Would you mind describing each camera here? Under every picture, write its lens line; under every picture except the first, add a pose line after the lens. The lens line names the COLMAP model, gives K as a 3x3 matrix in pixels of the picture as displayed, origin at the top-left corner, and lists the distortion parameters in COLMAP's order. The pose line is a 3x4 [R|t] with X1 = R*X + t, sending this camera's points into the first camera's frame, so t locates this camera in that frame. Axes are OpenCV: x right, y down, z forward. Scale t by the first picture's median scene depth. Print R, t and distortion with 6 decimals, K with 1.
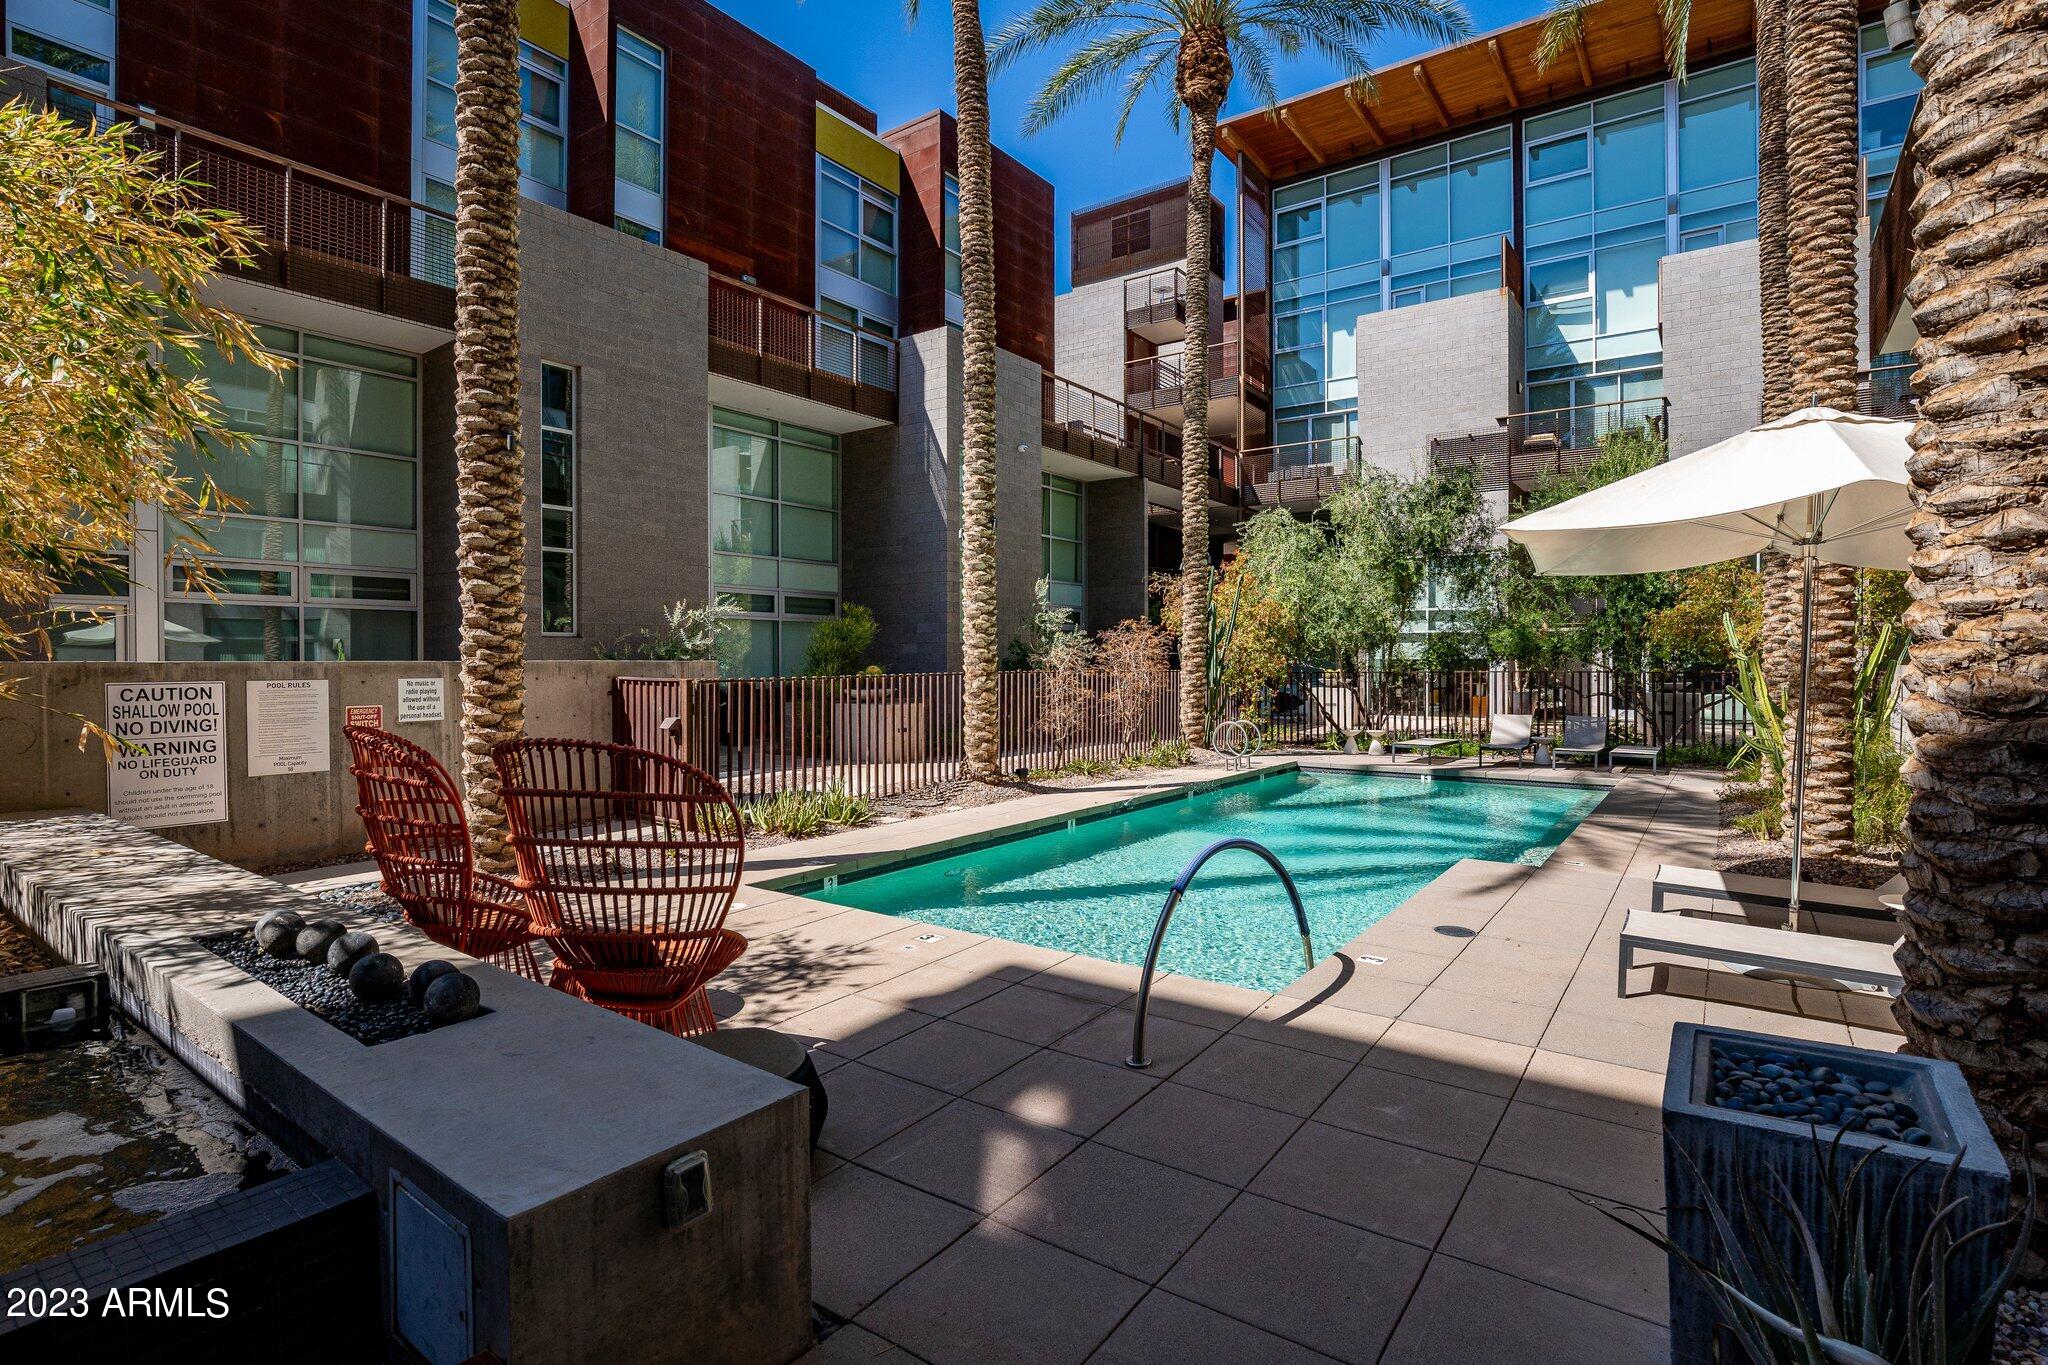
lens RADIAL K [[956.1, 0, 1024.0], [0, 956.1, 682.5], [0, 0, 1]] dist [-0.027844, -0.000098]
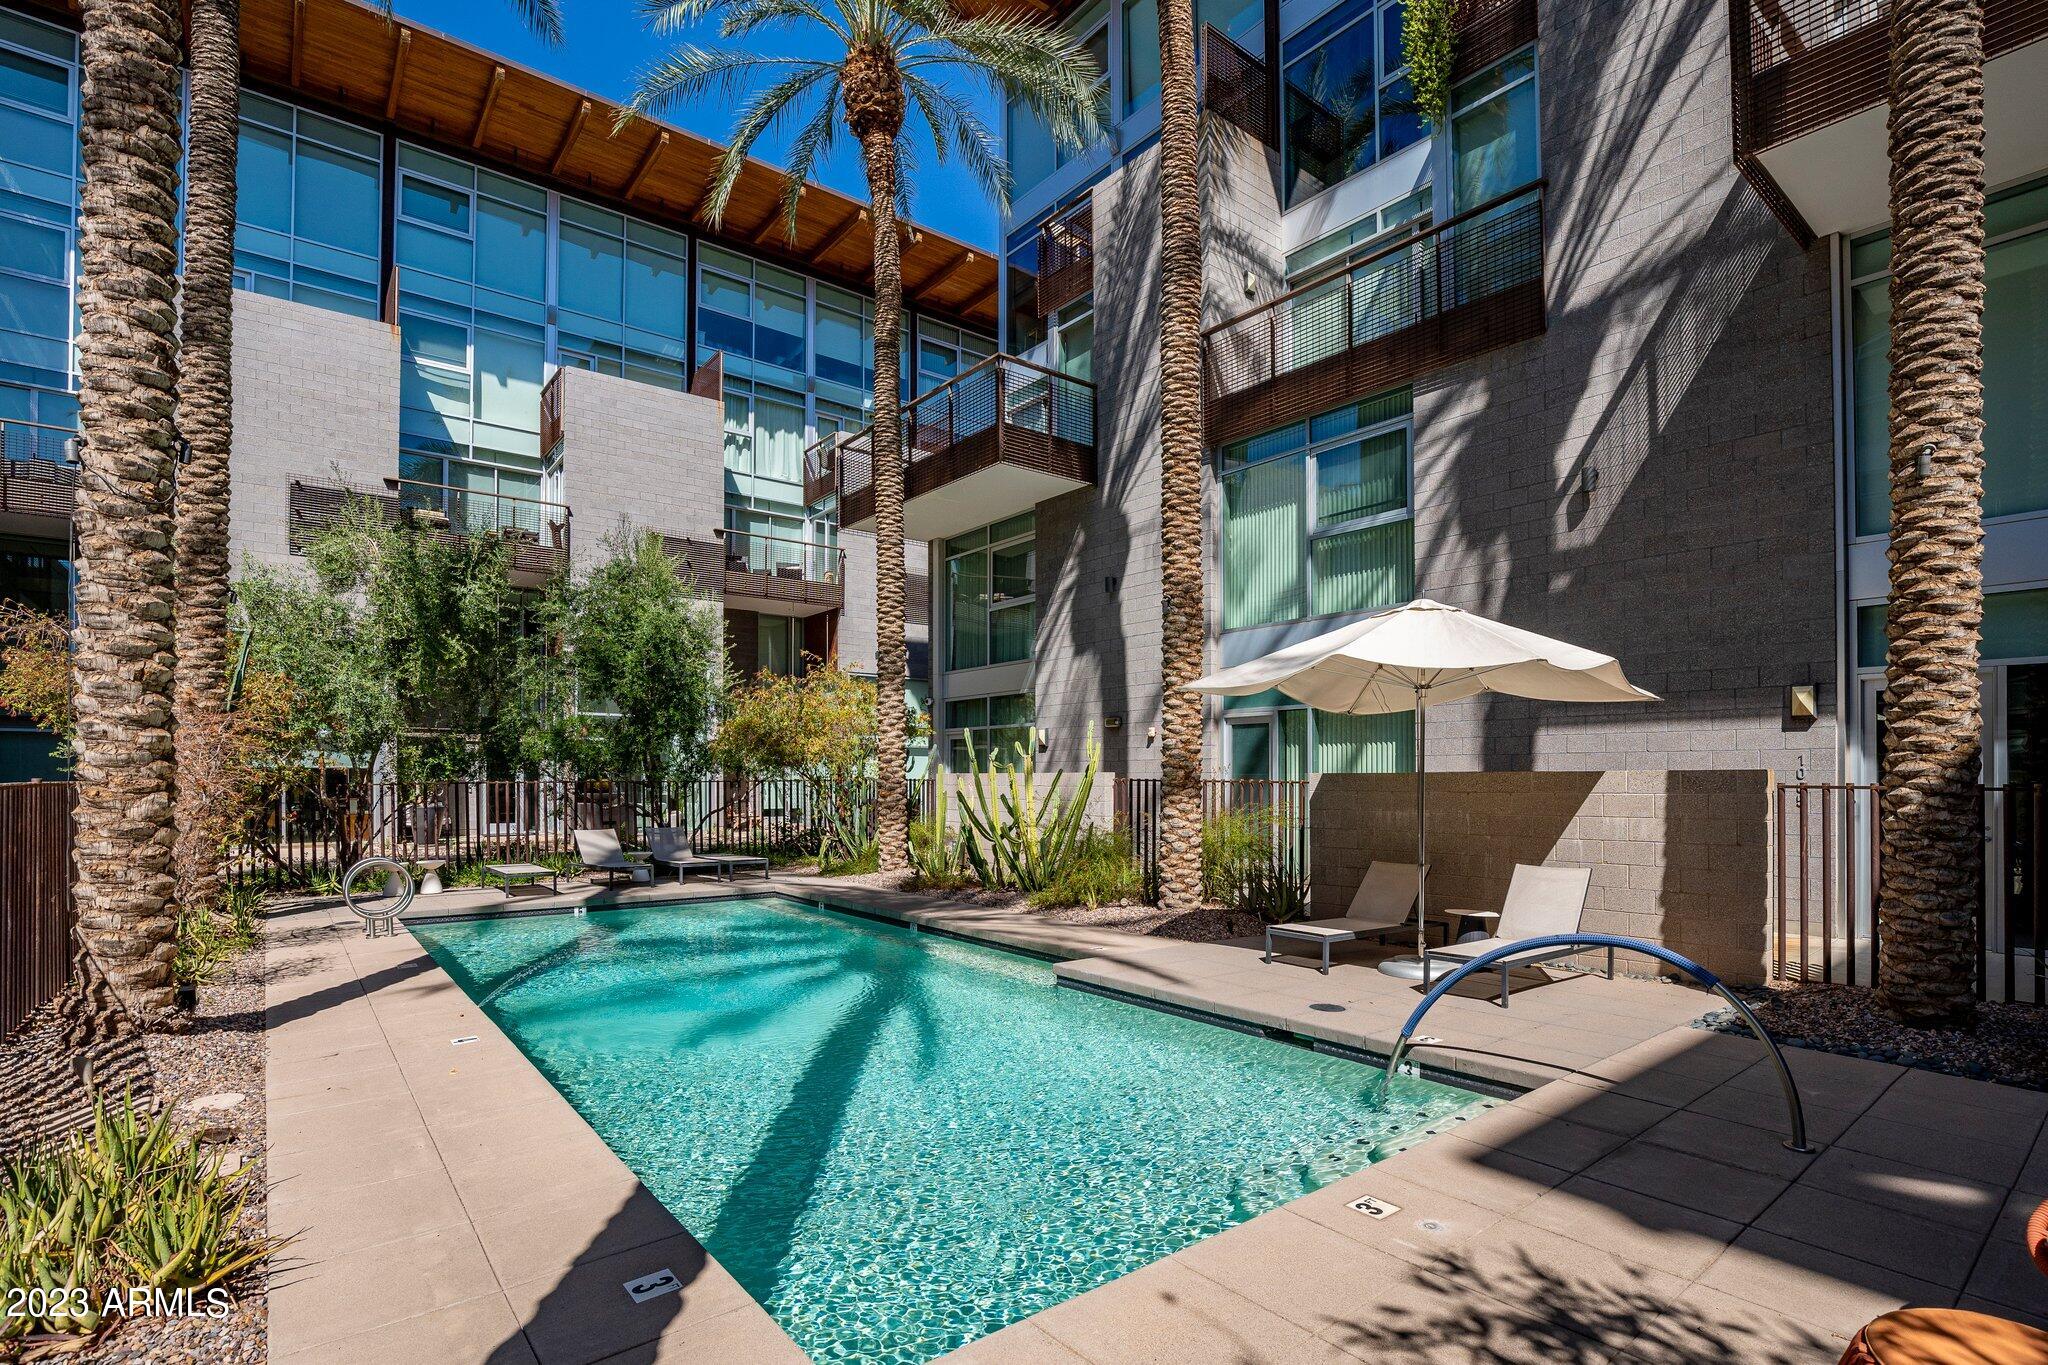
lens RADIAL K [[988.2, 0, 1029.0], [0, 988.2, 778.1], [0, 0, 1]] dist [-0.026567, 0.000028]
pose [[0.262638, -0.002225, 0.964892, -0.780342], [0.022567, 0.999738, -0.003838, -0.004413], [-0.964631, 0.022782, 0.262619, 1.070373]]
